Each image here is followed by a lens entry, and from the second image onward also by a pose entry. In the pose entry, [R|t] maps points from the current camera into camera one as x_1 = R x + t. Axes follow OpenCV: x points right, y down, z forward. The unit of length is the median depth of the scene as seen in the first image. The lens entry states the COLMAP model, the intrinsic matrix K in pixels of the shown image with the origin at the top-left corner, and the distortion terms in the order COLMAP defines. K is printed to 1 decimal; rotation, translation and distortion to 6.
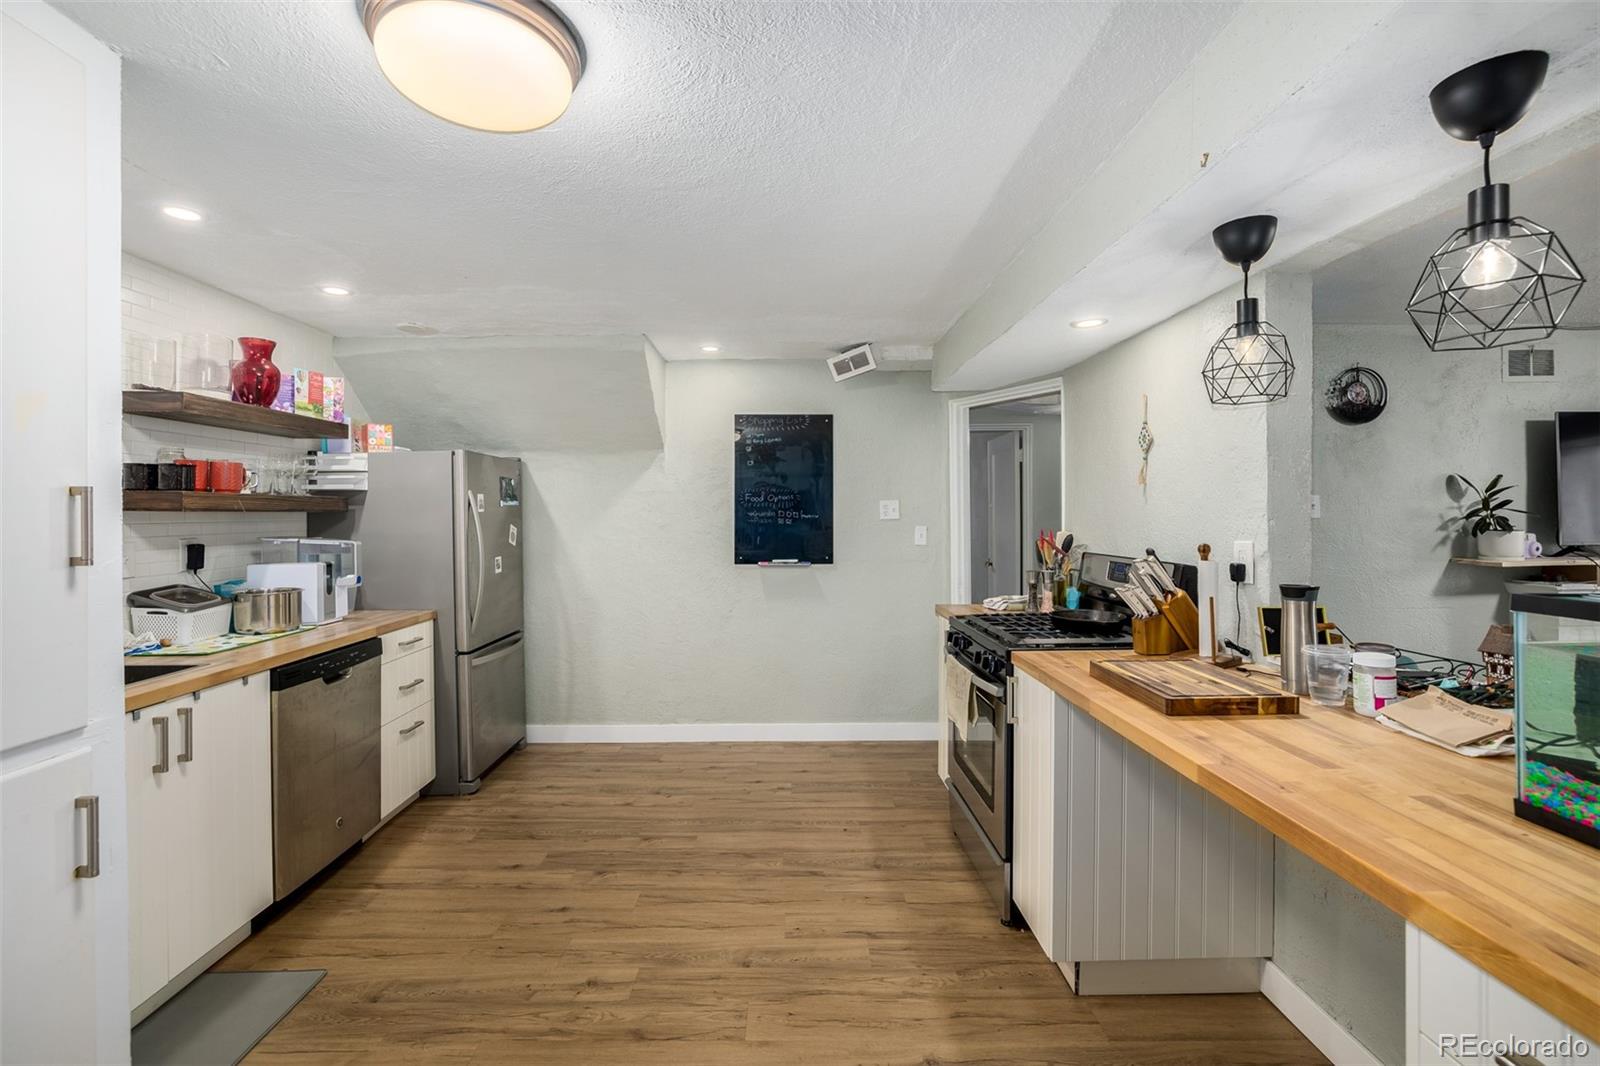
lens RADIAL K [[691.5, 0, 793.5], [0, 691.5, 514.0], [0, 0, 1]] dist [-0.049611, 0.018967]
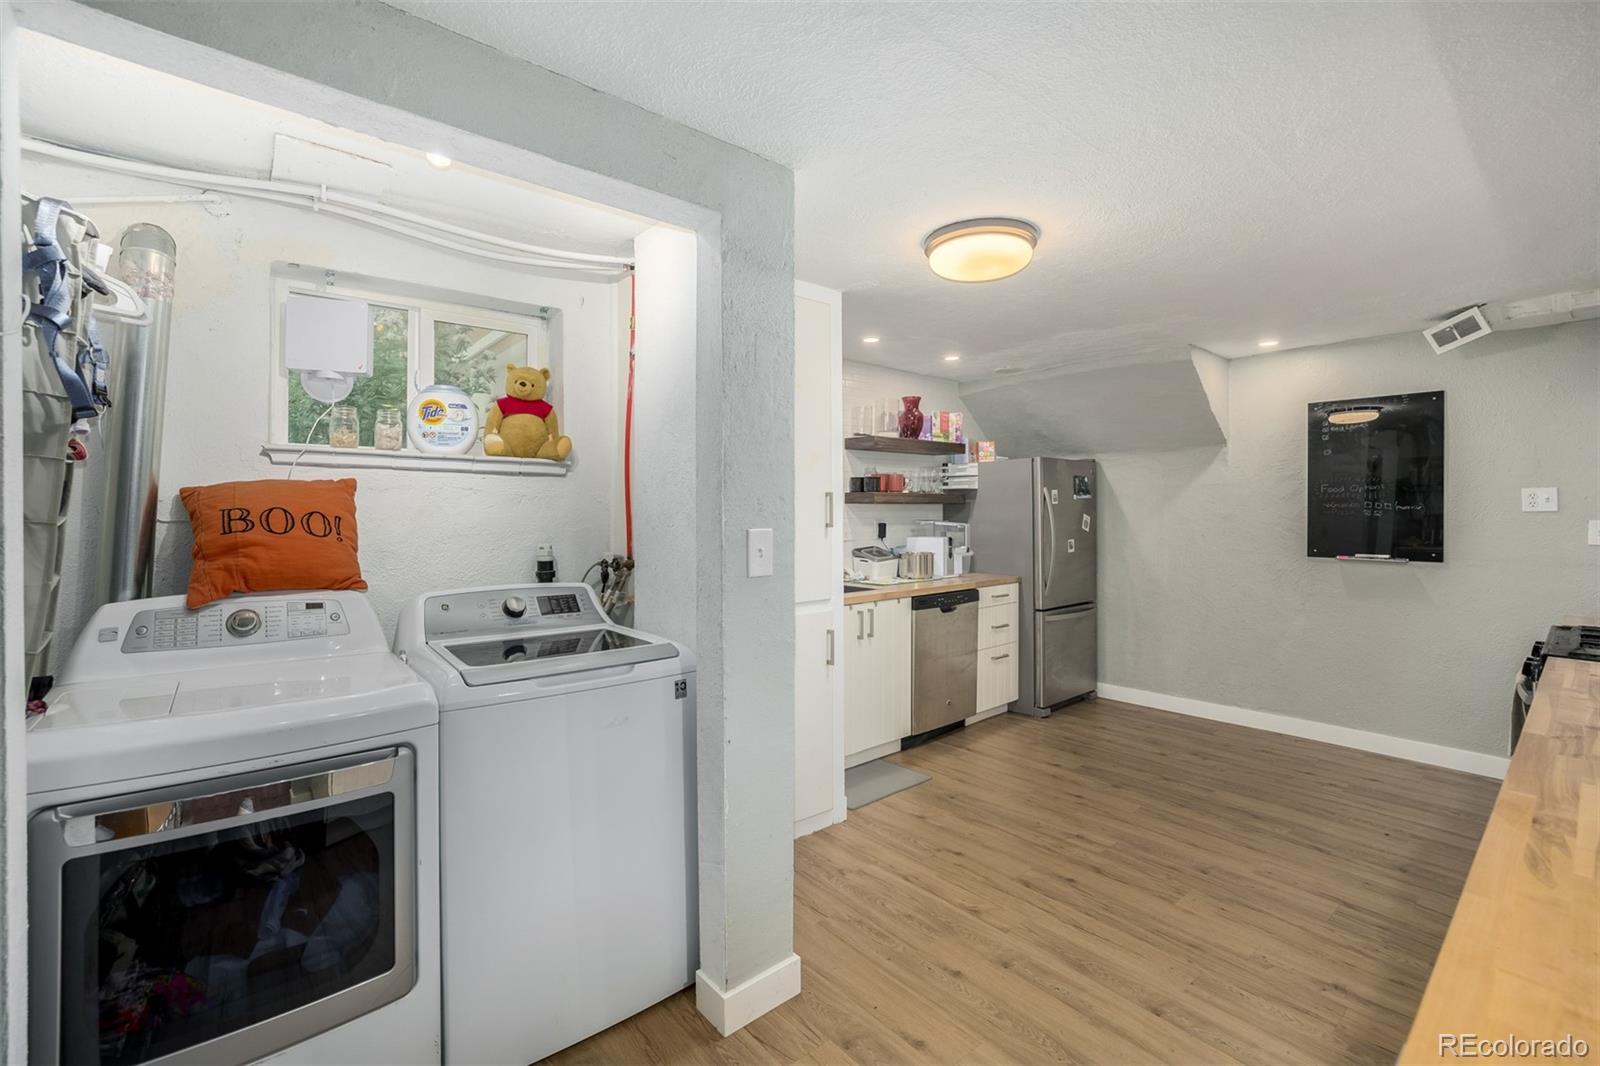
lens RADIAL K [[691.5, 0, 793.5], [0, 691.5, 514.0], [0, 0, 1]] dist [-0.049611, 0.018967]
pose [[0.630755, 0.007889, -0.775942, 0.285118], [-0.000114, 0.999949, 0.010073, 0.003958], [0.775982, -0.006265, 0.630724, -0.240236]]
